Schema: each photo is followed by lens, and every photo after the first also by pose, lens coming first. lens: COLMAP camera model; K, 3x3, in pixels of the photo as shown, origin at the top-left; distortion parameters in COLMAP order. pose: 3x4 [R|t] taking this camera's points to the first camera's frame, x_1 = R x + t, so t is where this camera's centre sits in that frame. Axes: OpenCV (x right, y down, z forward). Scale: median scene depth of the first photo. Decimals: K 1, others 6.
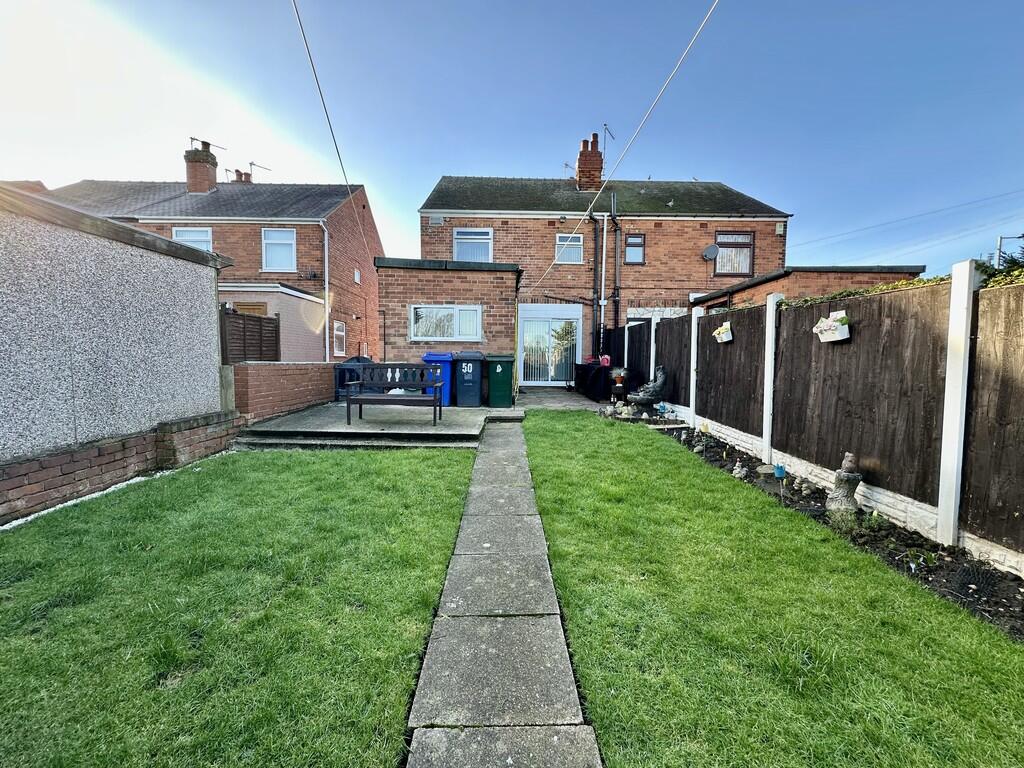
lens RADIAL K [[408.7, 0, 515.7], [0, 408.7, 380.6], [0, 0, 1]] dist [-0.000879, 0.000713]
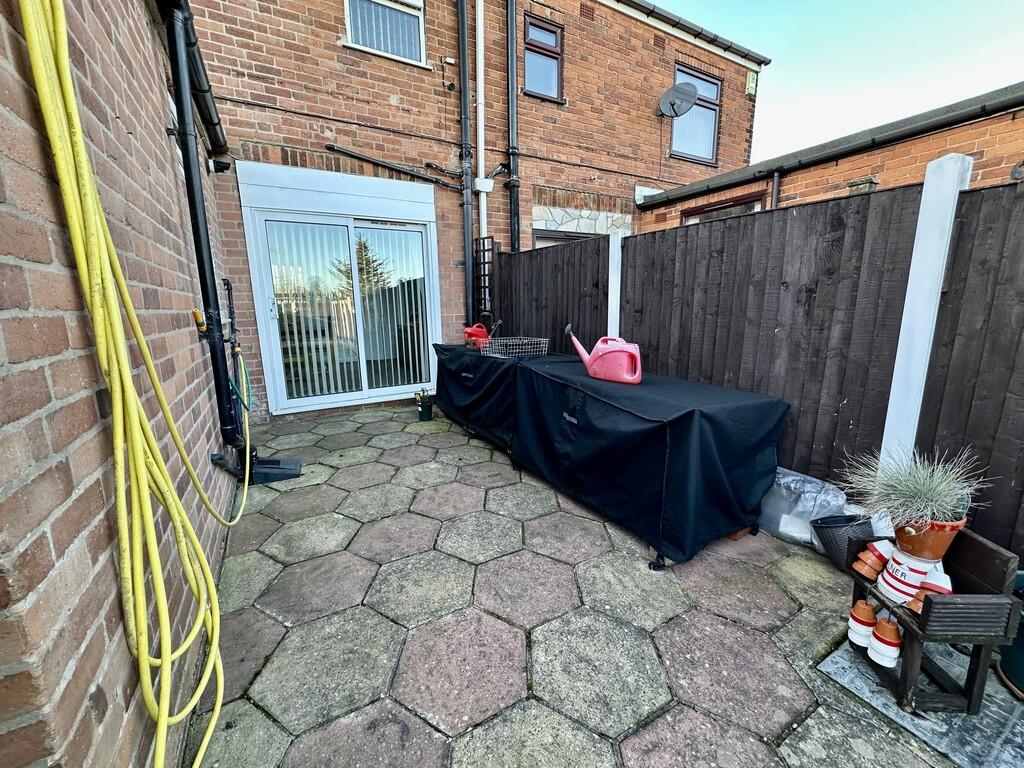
lens RADIAL K [[408.7, 0, 505.4], [0, 408.7, 380.9], [0, 0, 1]] dist [-0.000879, 0.000713]
pose [[0.872603, -0.115479, 0.474583, 0.018482], [0.058082, 0.989288, 0.133927, -0.052235], [-0.484965, -0.089300, 0.869962, 0.619765]]
